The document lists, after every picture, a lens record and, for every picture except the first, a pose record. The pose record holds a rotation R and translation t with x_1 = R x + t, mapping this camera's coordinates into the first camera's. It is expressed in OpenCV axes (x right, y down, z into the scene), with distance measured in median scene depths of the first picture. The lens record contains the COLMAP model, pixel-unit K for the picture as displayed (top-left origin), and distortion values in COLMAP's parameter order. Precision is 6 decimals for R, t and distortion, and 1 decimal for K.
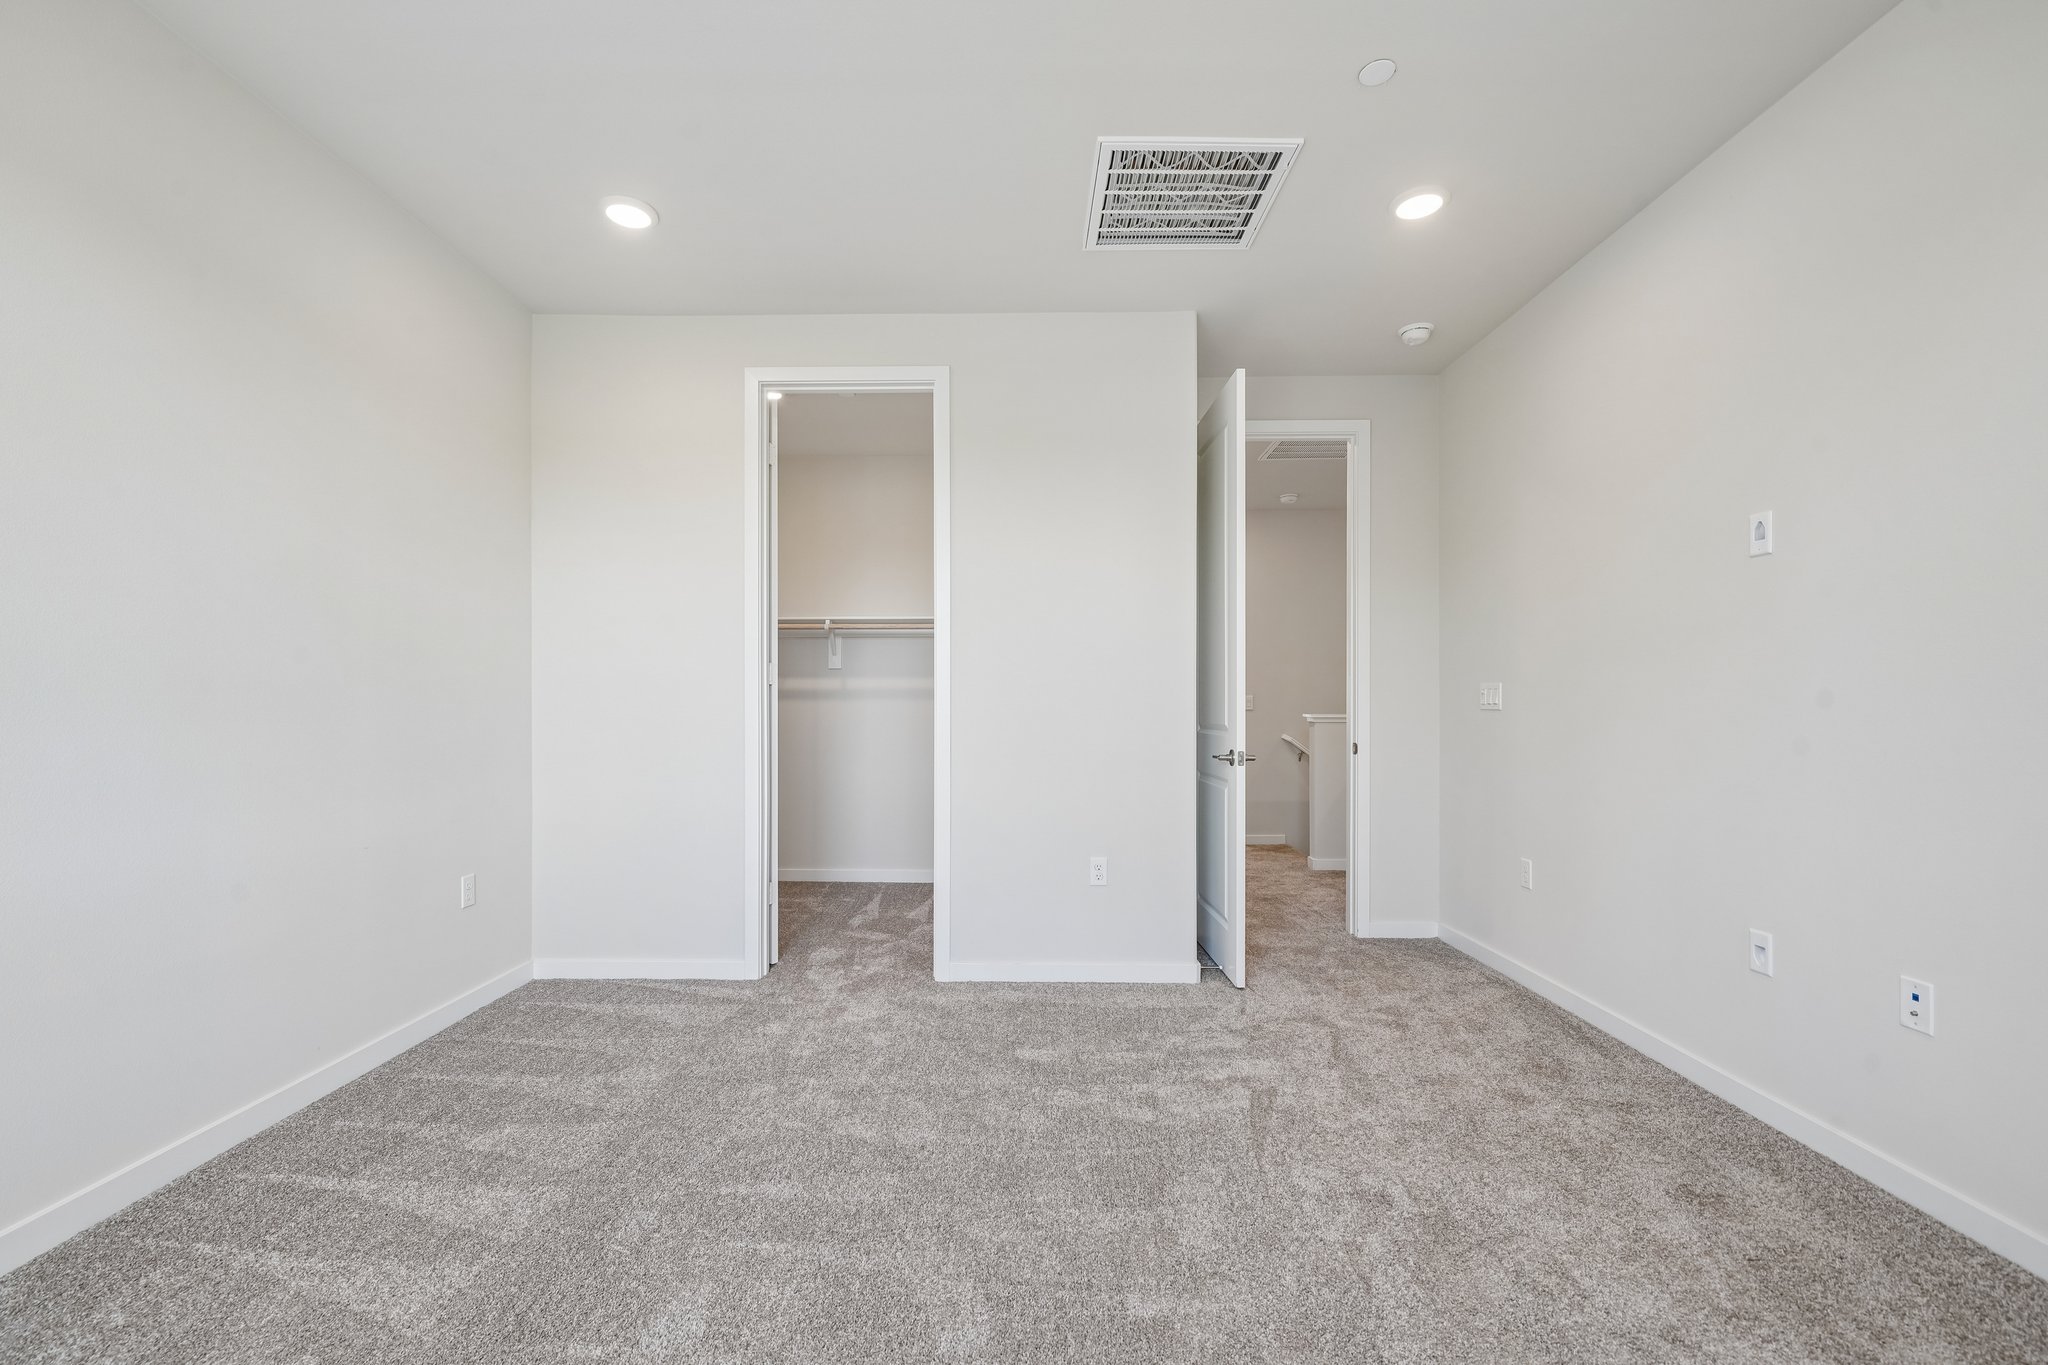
lens RADIAL K [[851.0, 0, 1004.4], [0, 851.0, 703.9], [0, 0, 1]] dist [0.002513, 0.000692]
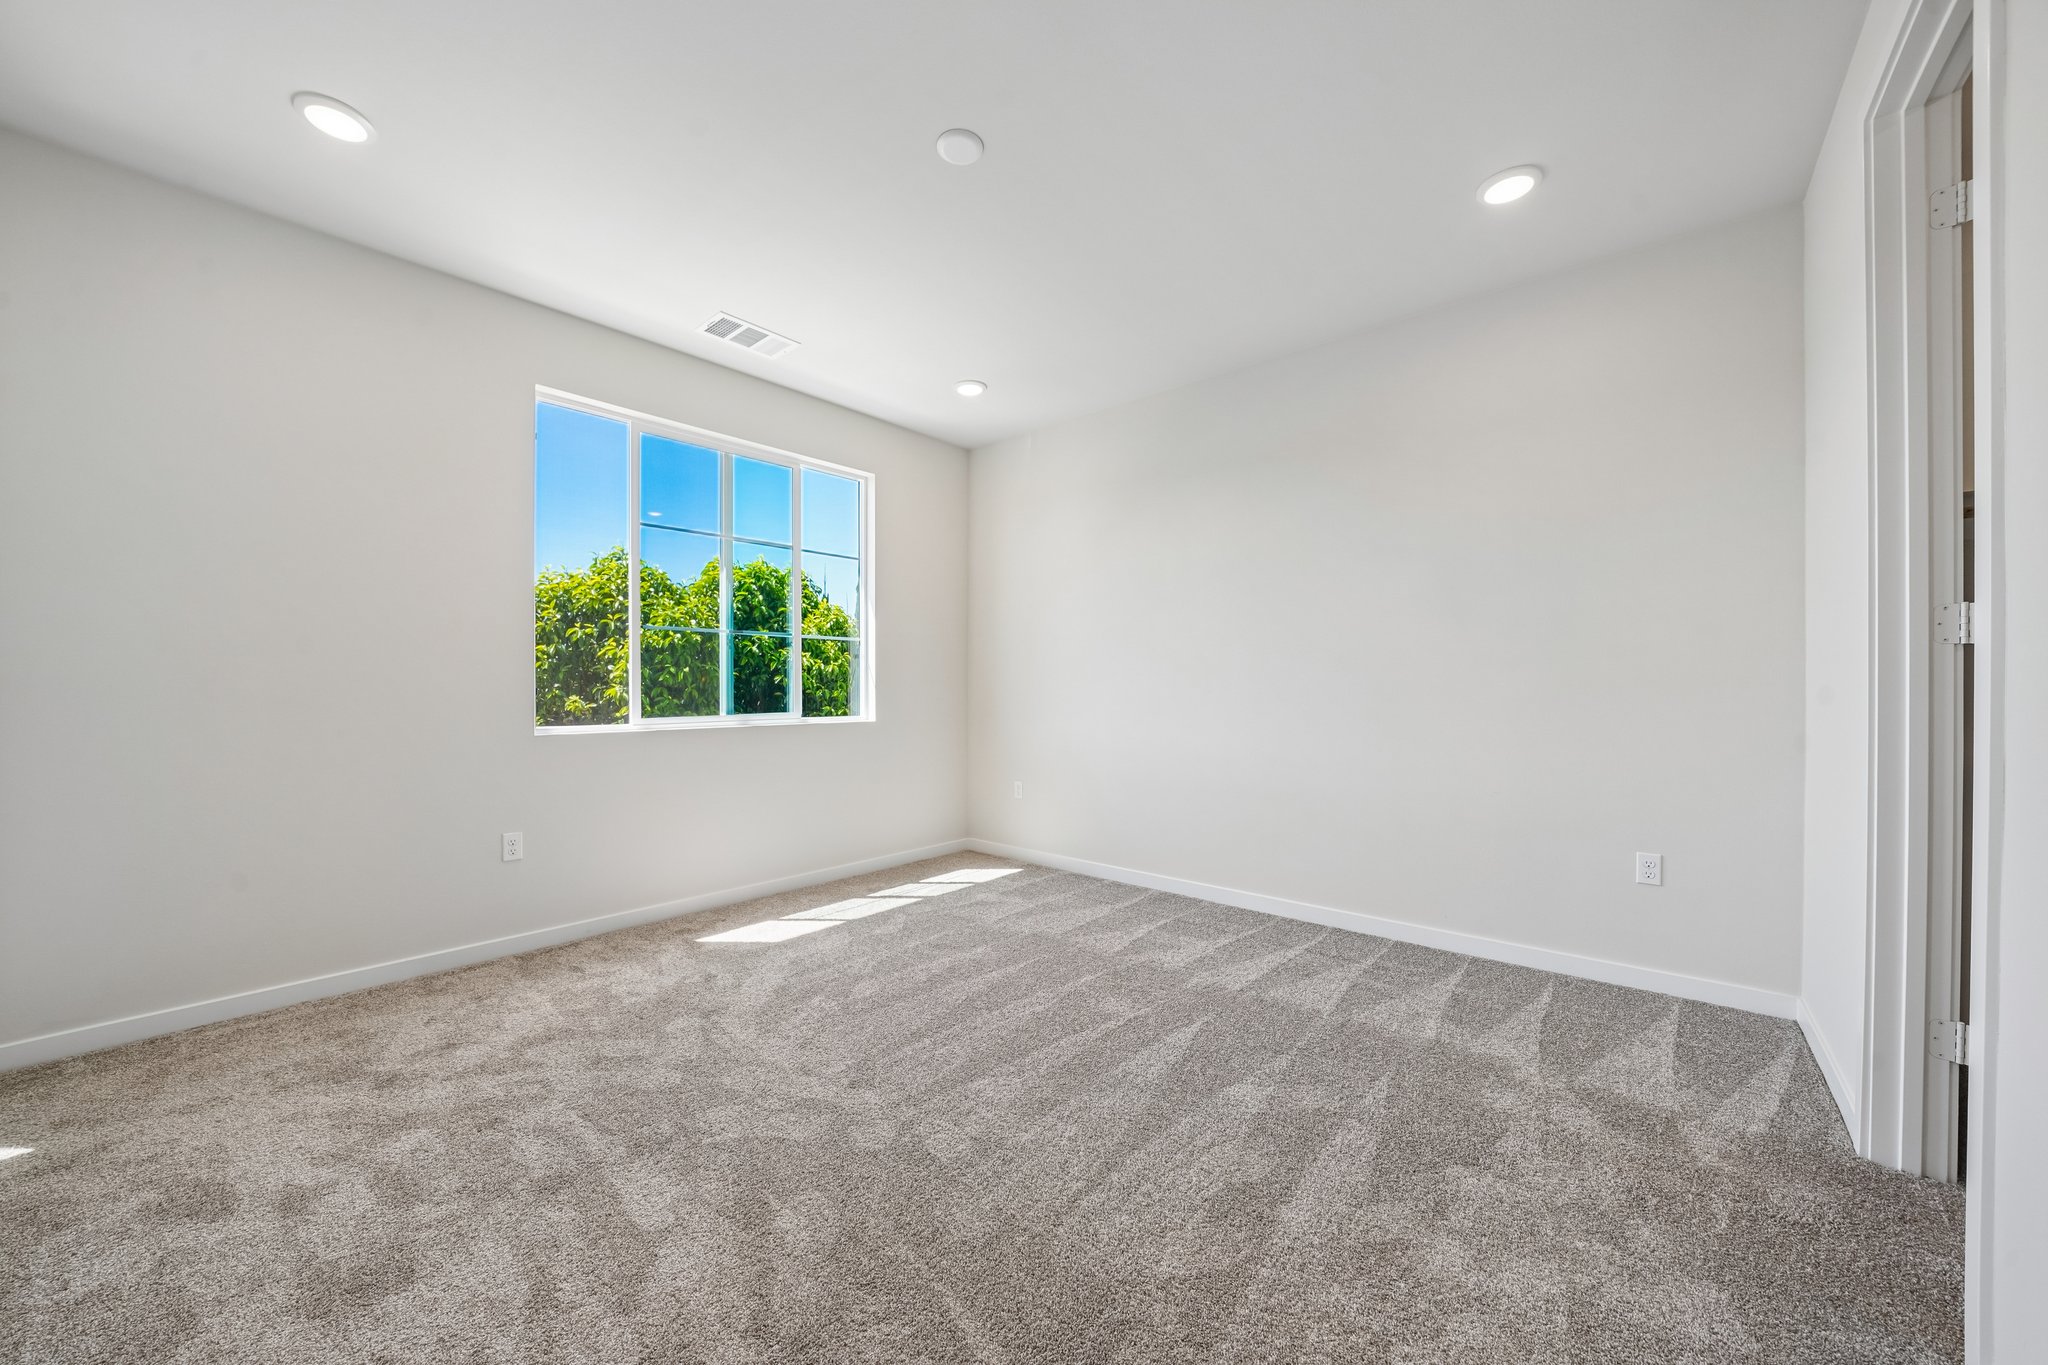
lens RADIAL K [[728.7, 0, 1020.6], [0, 728.7, 685.1], [0, 0, 1]] dist [-0.008365, 0.000013]
pose [[-0.626898, -0.001904, -0.779099, 0.500684], [0.000501, 0.999996, -0.002847, 0.004393], [0.779101, -0.002175, -0.626894, 0.956350]]
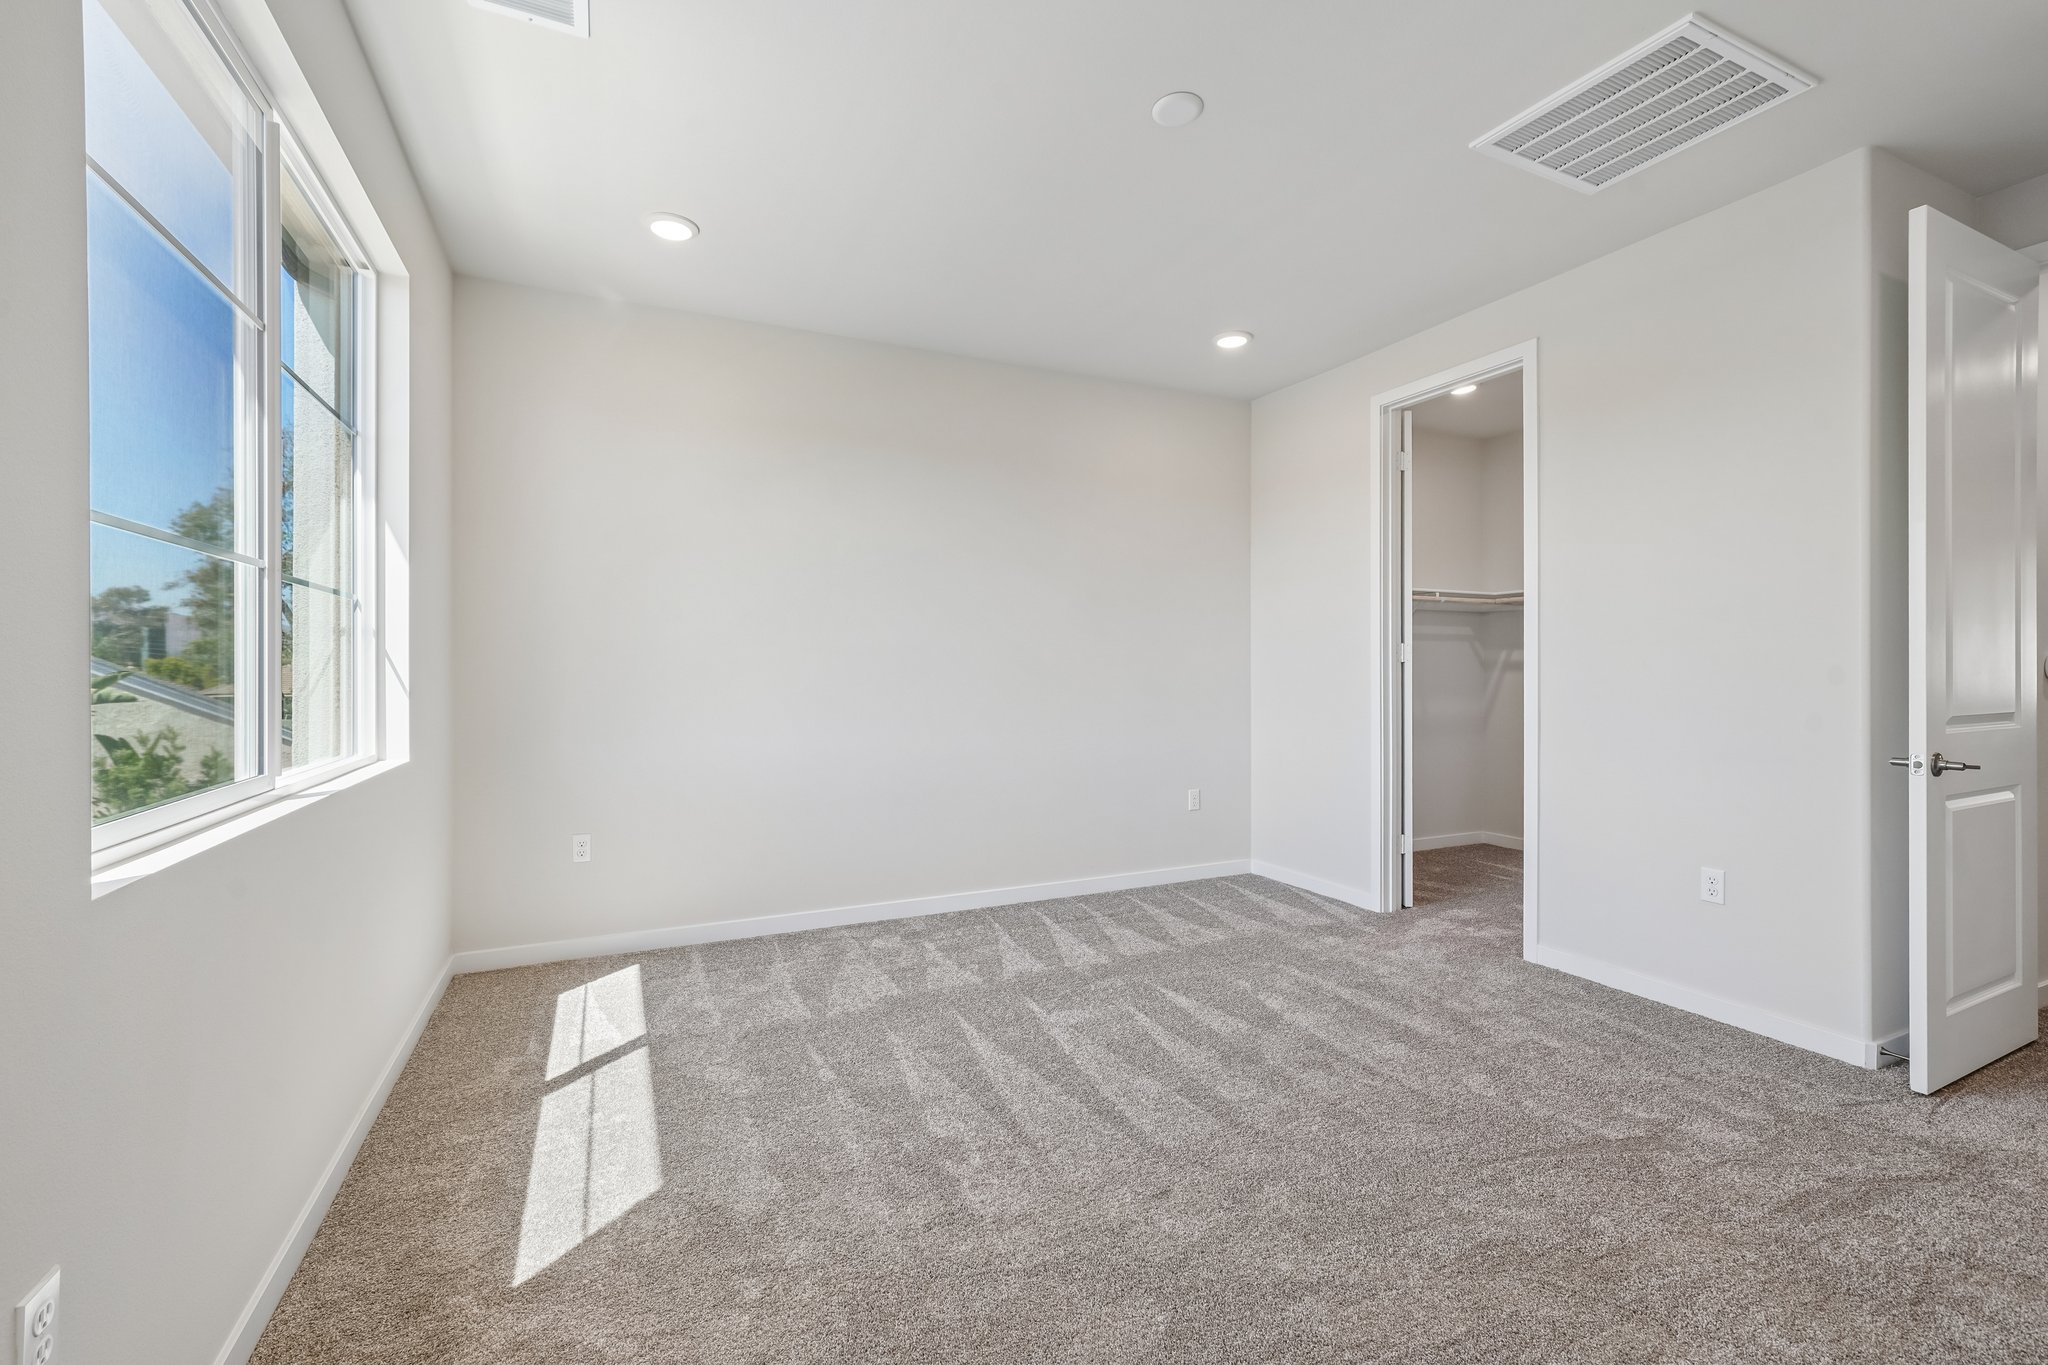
lens RADIAL K [[851.0, 0, 1033.3], [0, 851.0, 671.9], [0, 0, 1]] dist [0.002513, 0.000692]
pose [[0.461434, 0.001382, -0.887173, 0.601785], [0.003535, 0.999988, 0.003397, -0.018134], [0.887167, -0.004704, 0.461424, 0.034641]]
